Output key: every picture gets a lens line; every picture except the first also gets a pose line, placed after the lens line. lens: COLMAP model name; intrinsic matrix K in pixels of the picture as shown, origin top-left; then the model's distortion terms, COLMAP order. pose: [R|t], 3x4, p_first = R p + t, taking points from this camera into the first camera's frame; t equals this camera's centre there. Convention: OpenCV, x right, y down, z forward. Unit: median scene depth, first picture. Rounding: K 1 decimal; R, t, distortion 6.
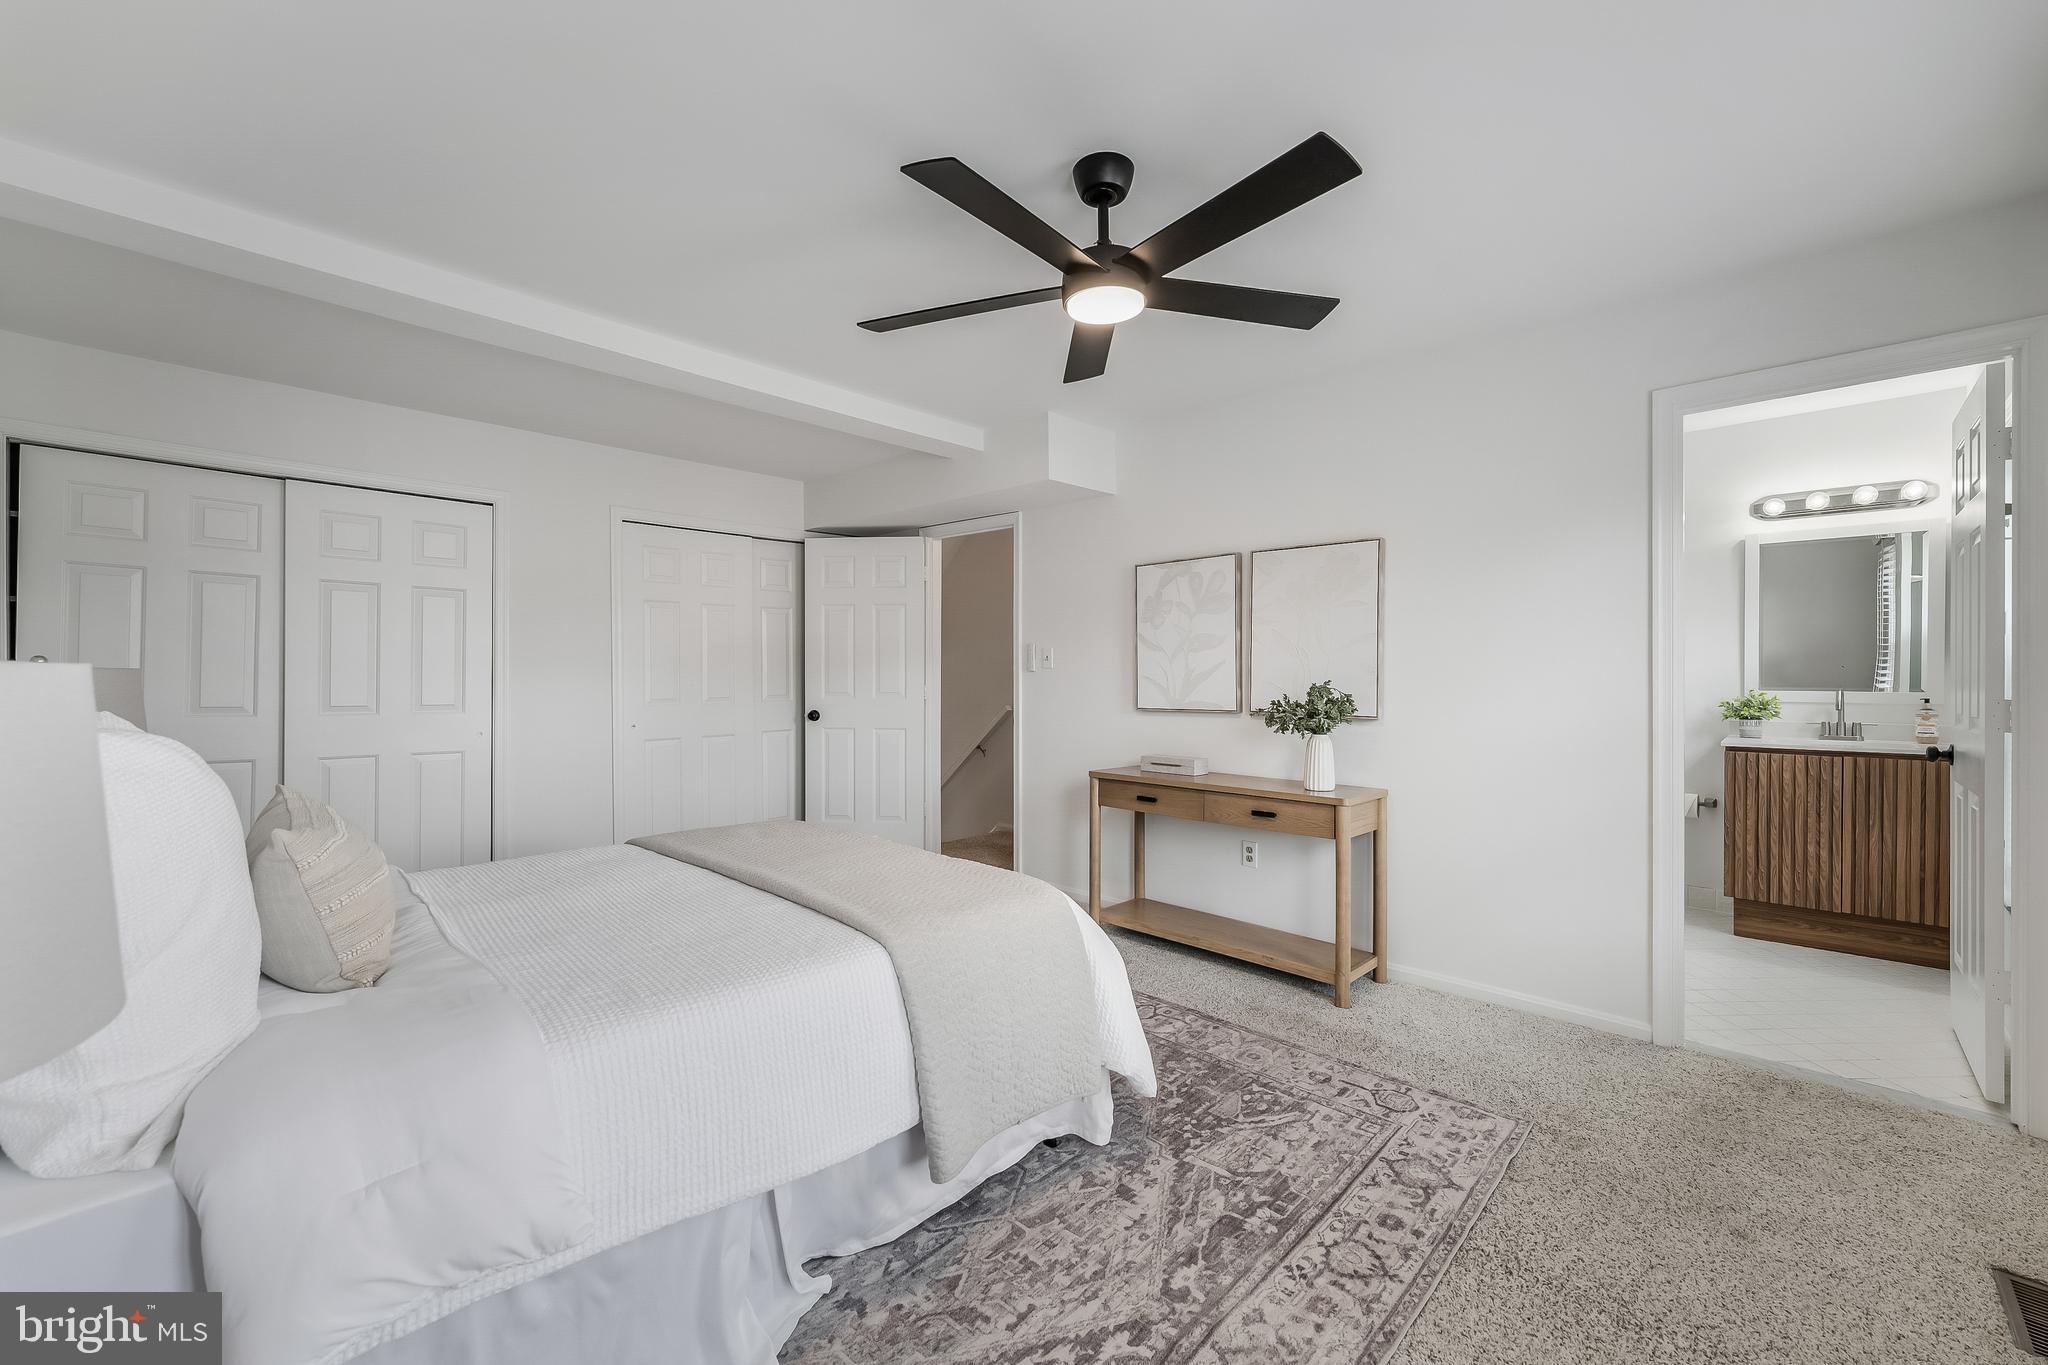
lens RADIAL K [[828.1, 0, 1028.2], [0, 828.1, 676.8], [0, 0, 1]] dist [0.004864, 0.000294]
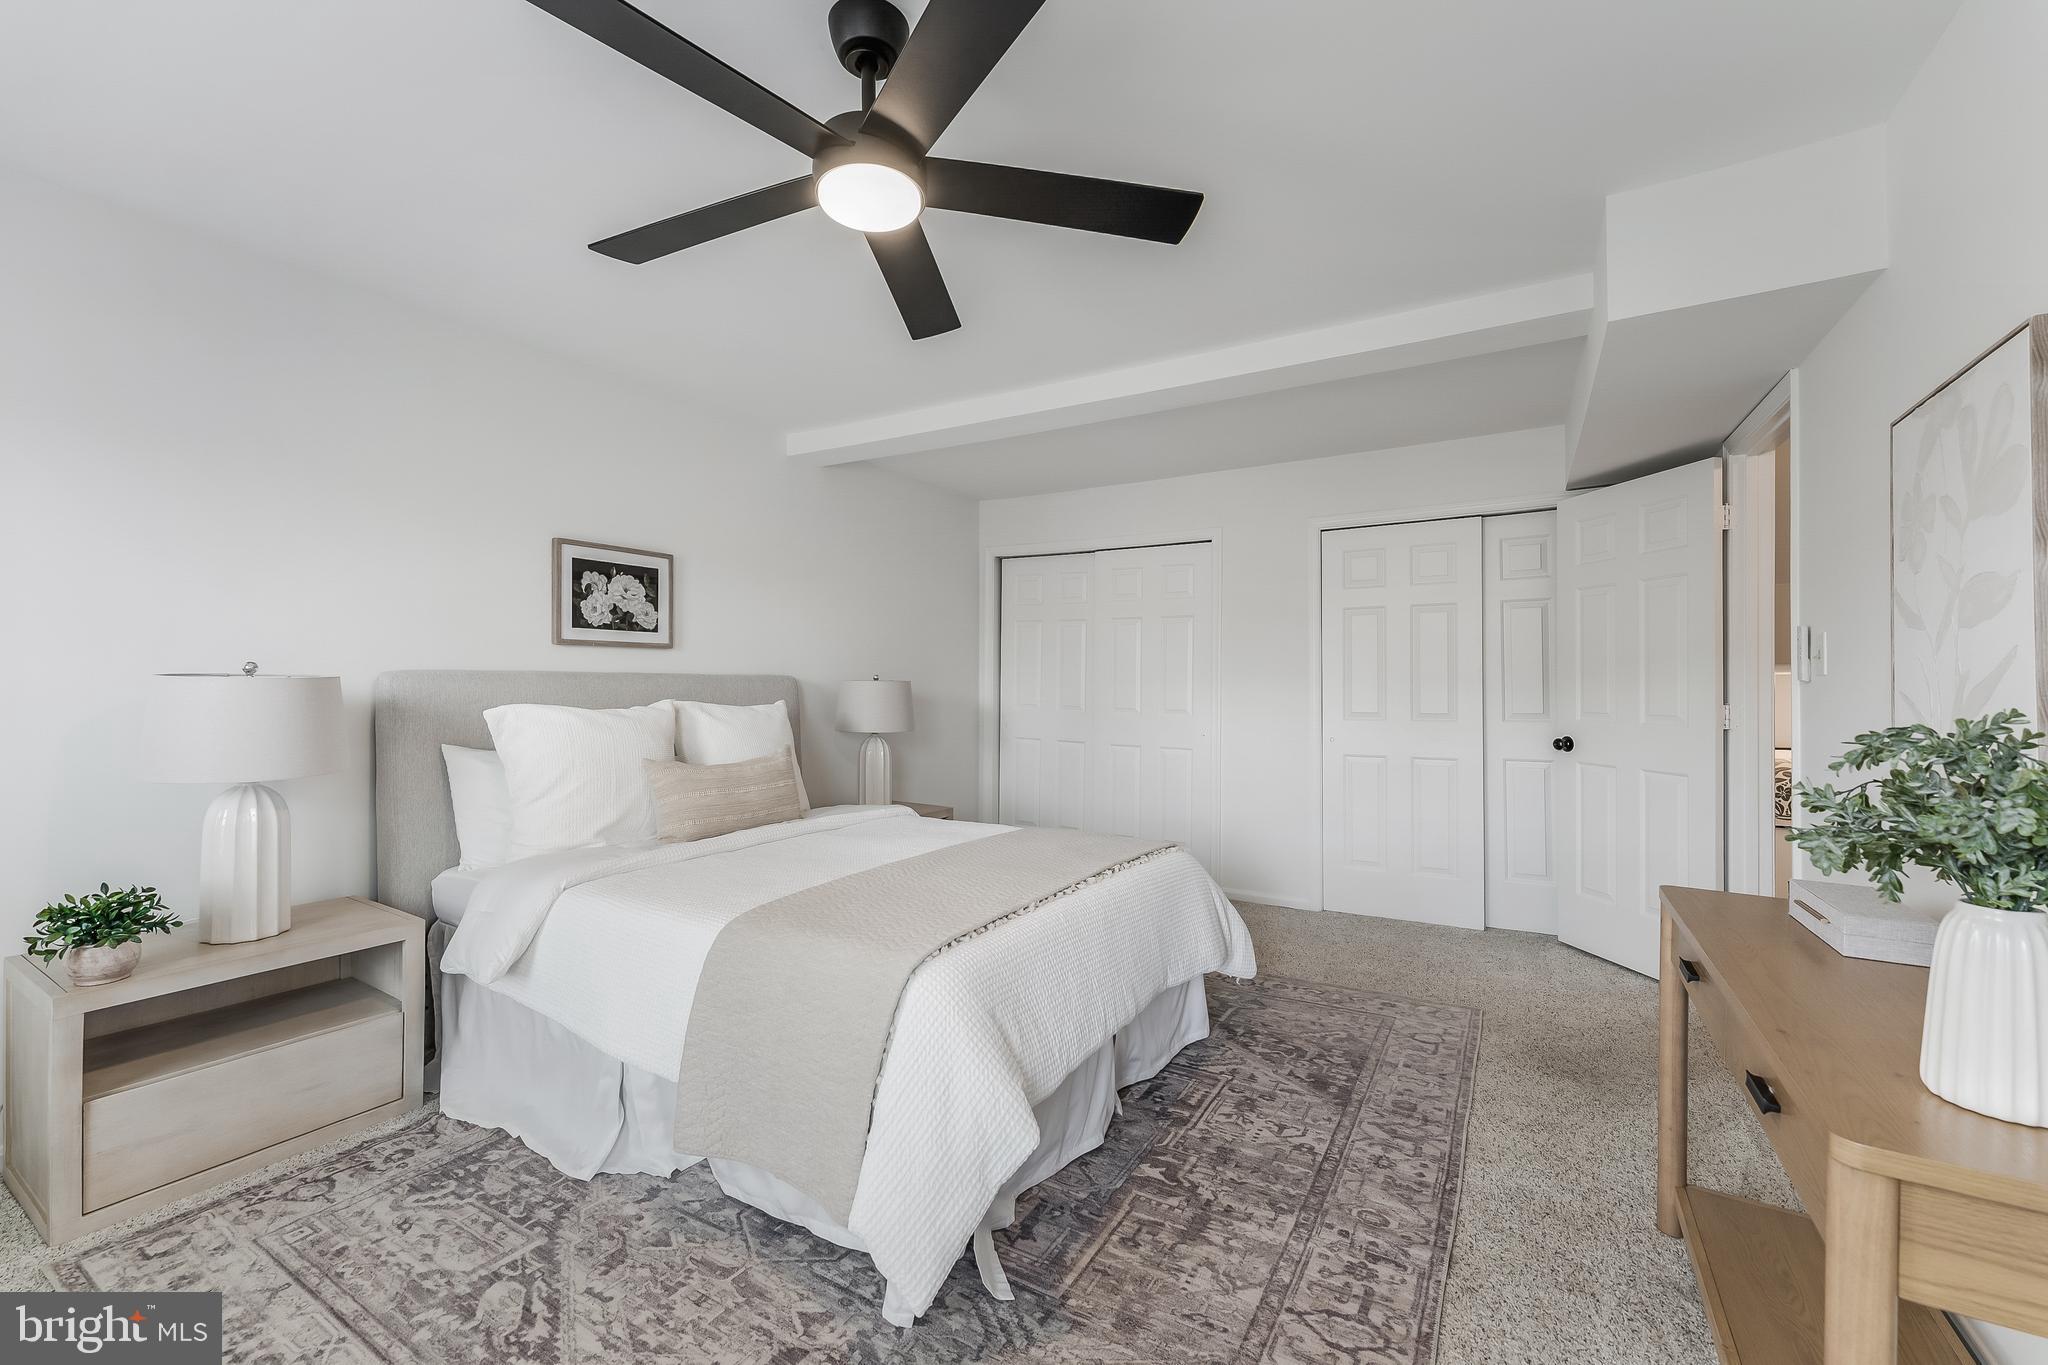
lens RADIAL K [[828.1, 0, 1023.8], [0, 828.1, 678.2], [0, 0, 1]] dist [0.004864, 0.000294]
pose [[0.225138, -0.004225, -0.974318, 0.973014], [-0.007598, 0.999953, -0.006092, -0.005606], [0.974297, 0.008774, 0.225095, 1.092465]]
